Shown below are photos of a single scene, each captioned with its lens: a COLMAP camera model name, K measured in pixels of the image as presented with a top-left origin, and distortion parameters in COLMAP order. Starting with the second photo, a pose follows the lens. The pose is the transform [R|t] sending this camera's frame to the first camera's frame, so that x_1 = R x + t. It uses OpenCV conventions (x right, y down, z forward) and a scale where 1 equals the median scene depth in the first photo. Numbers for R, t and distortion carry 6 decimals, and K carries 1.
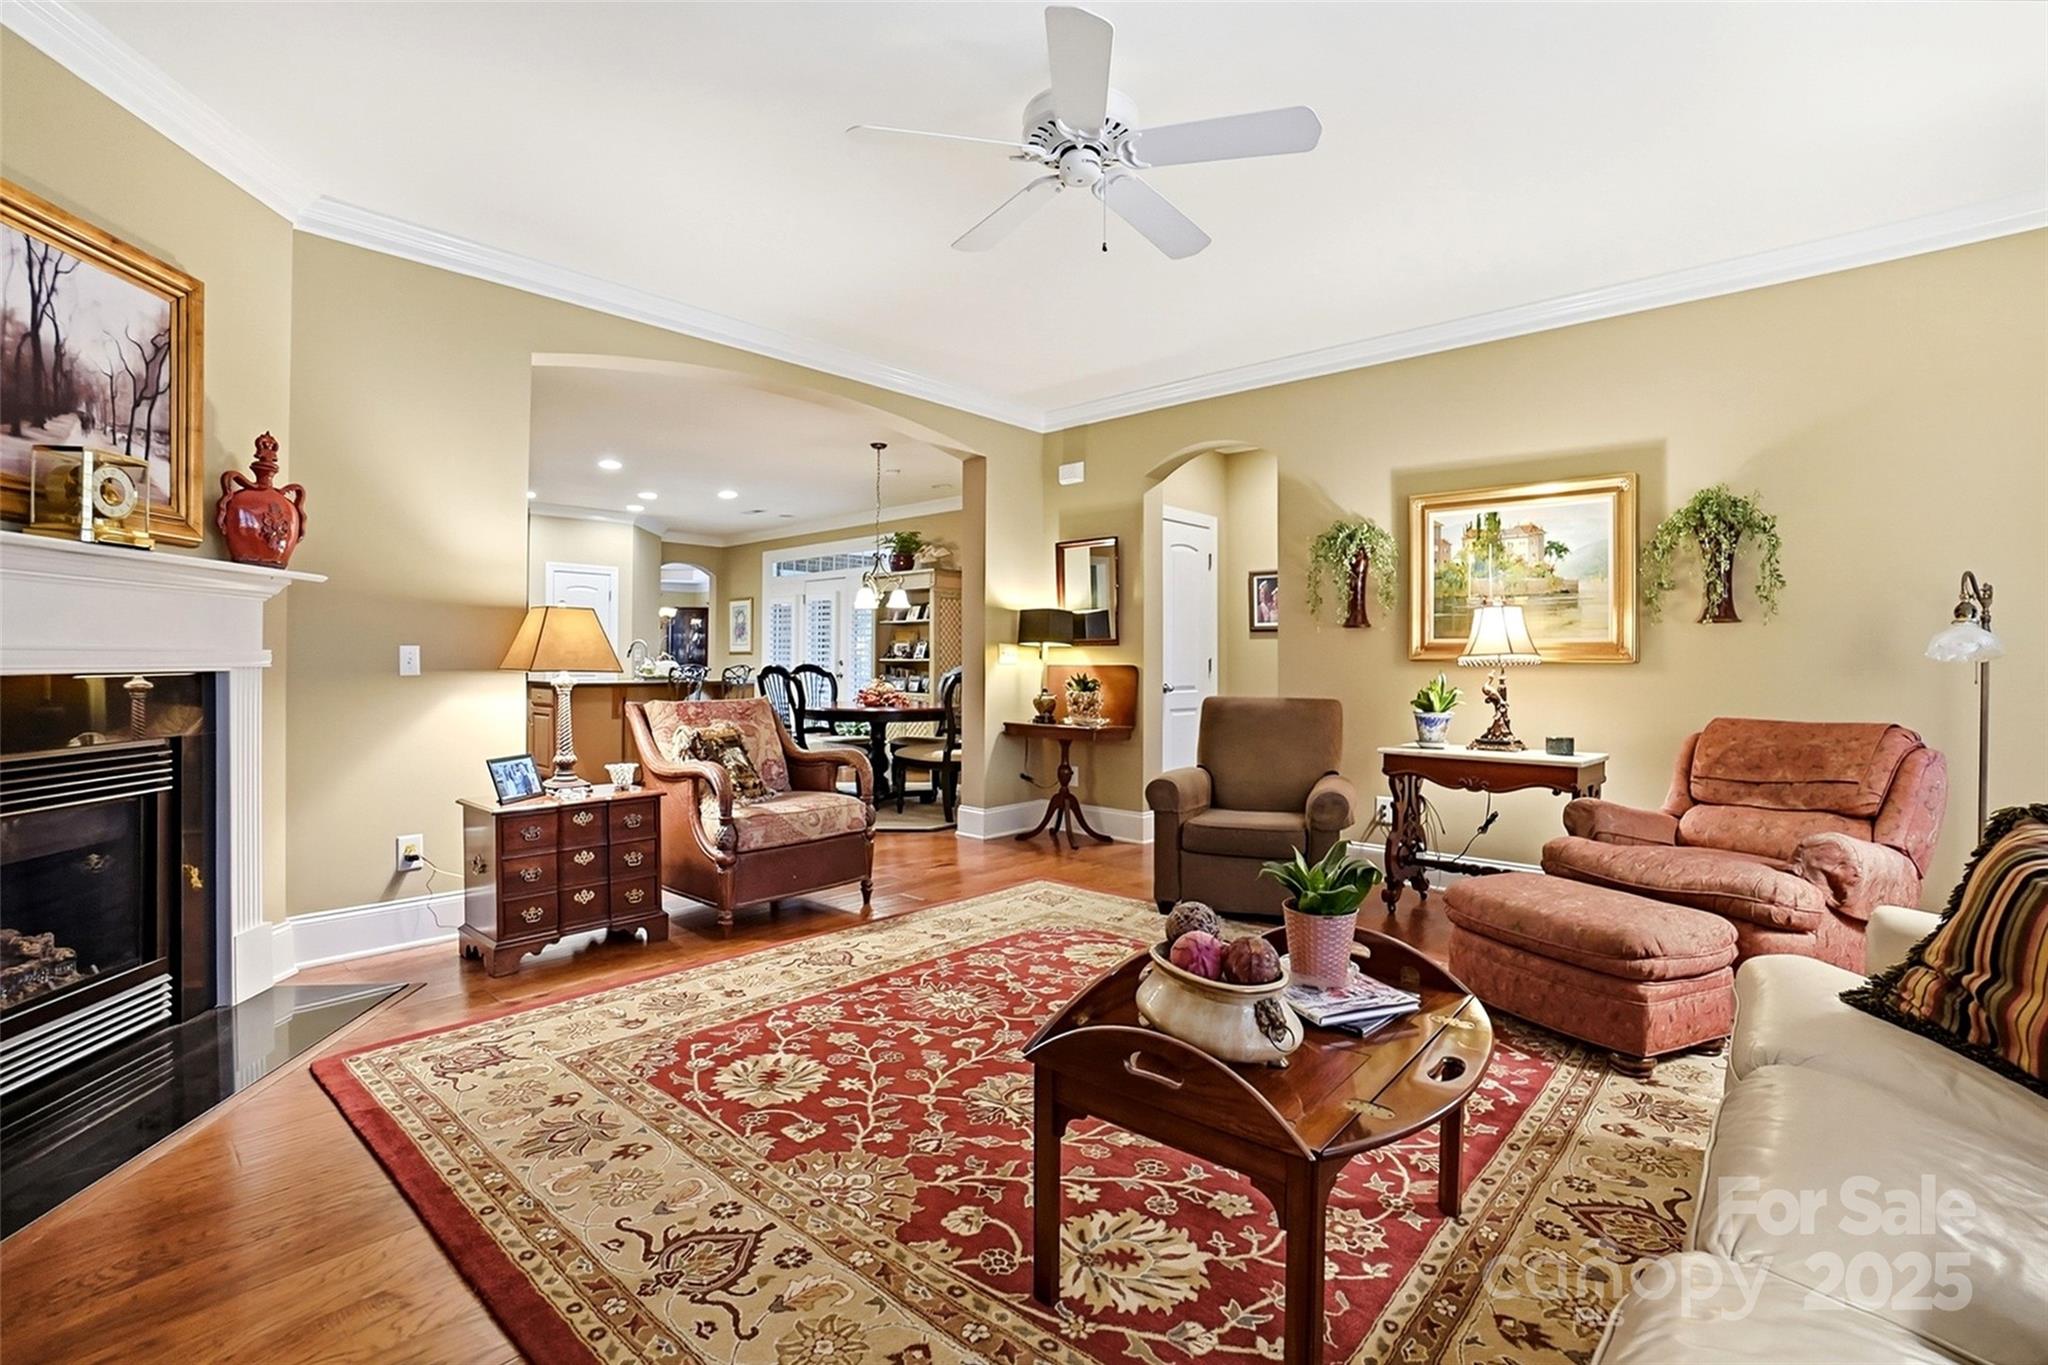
lens RADIAL K [[926.8, 0, 1015.0], [0, 926.8, 658.2], [0, 0, 1]] dist [-0.059607, 0.023609]
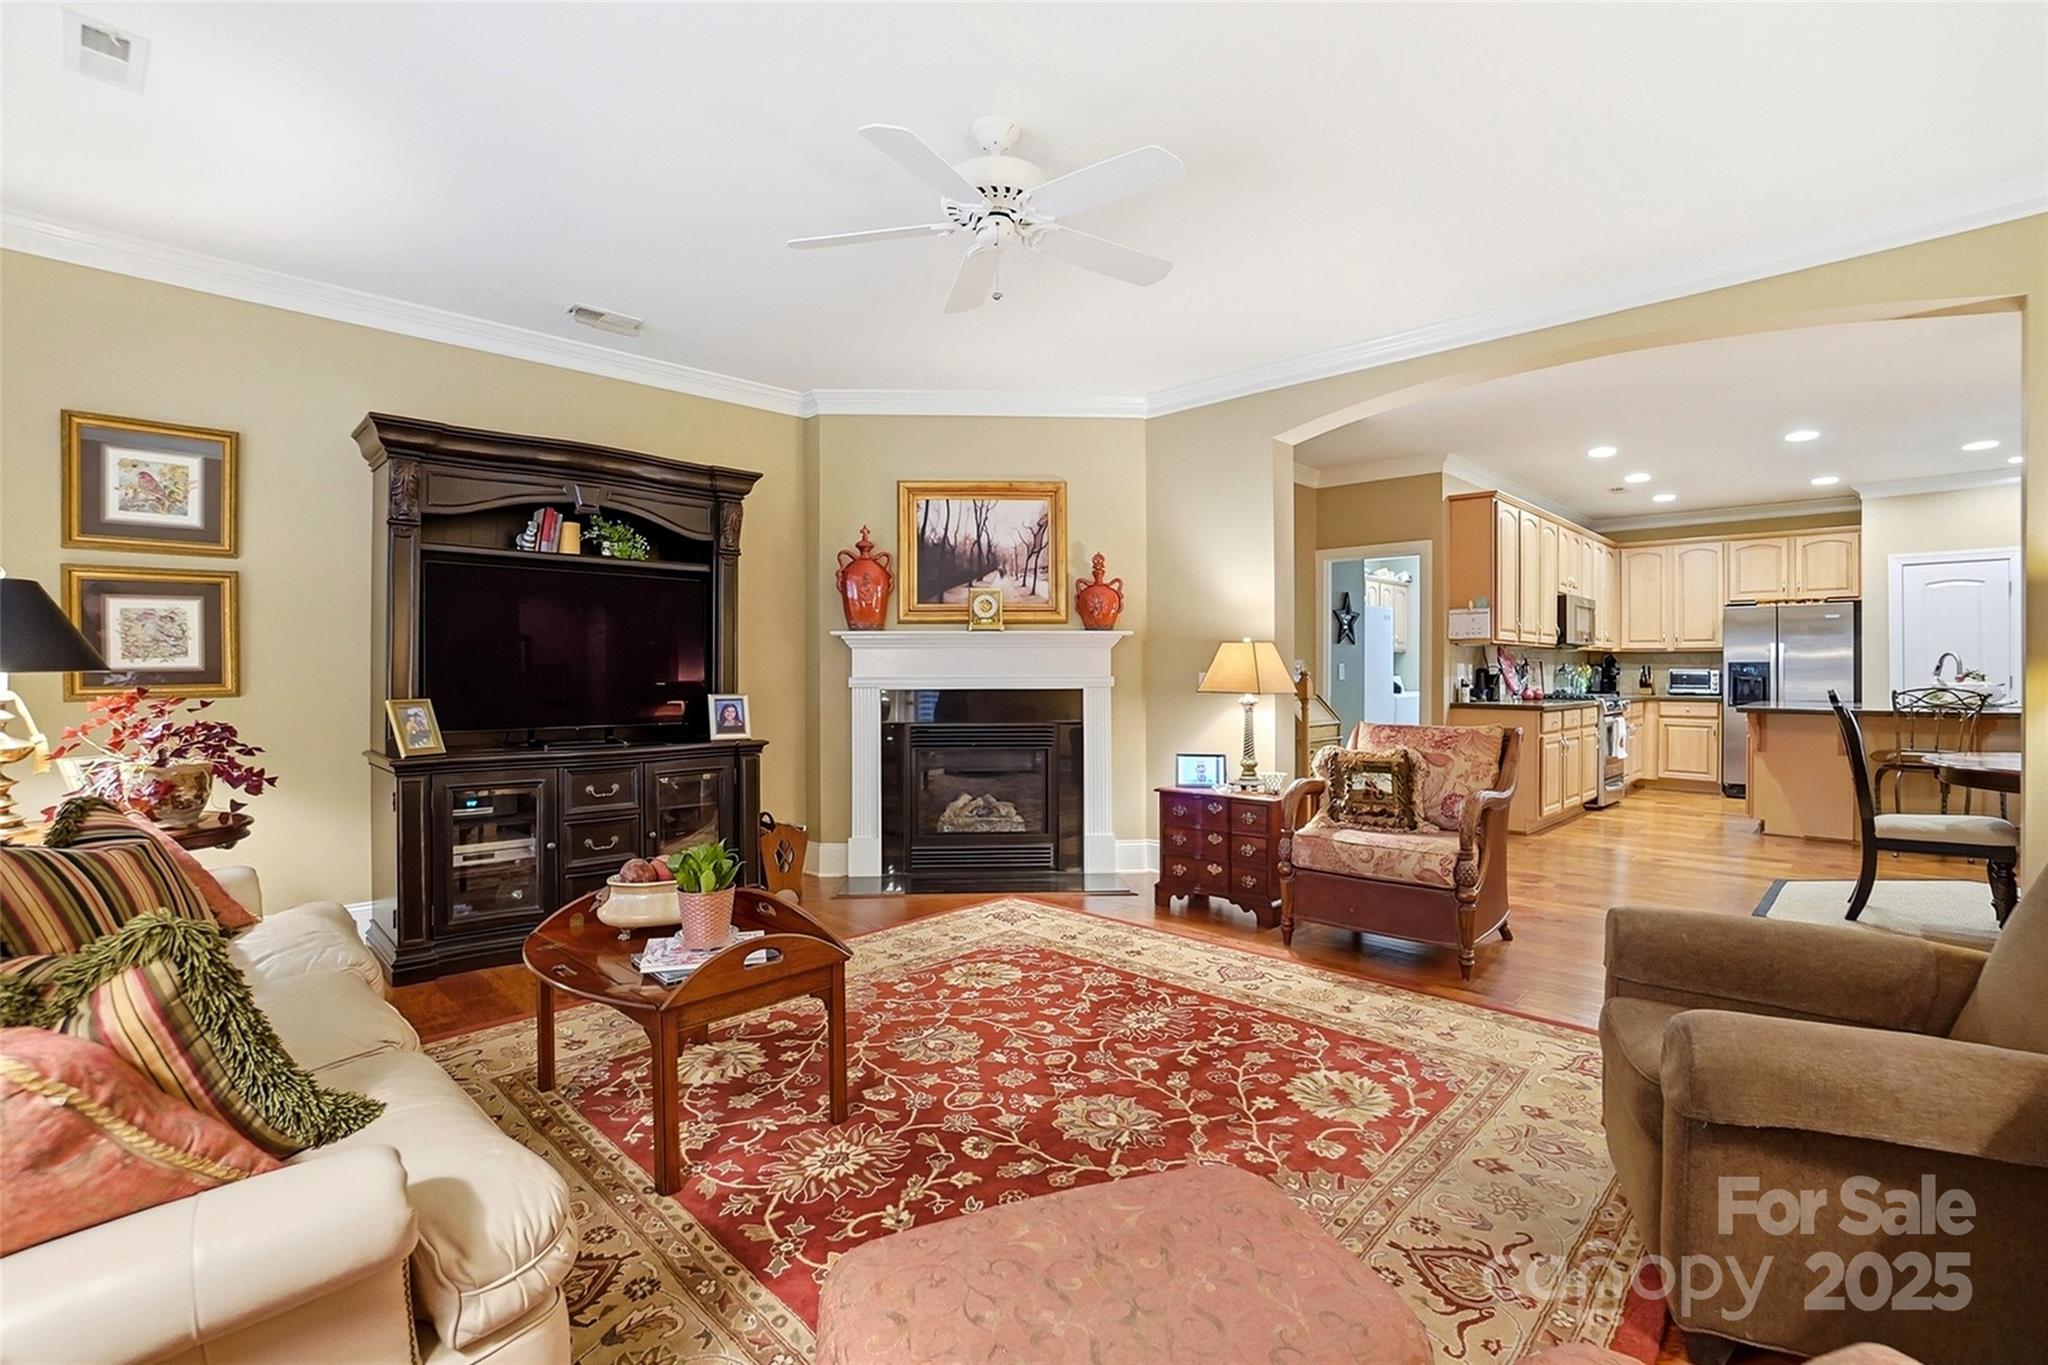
lens RADIAL K [[920.7, 0, 1011.4], [0, 920.7, 671.5], [0, 0, 1]] dist [-0.067196, 0.022752]
pose [[-0.048451, -0.003423, -0.998820, 1.053266], [0.004191, 0.999985, -0.003630, -0.014638], [0.998817, -0.004362, -0.048435, 0.995531]]
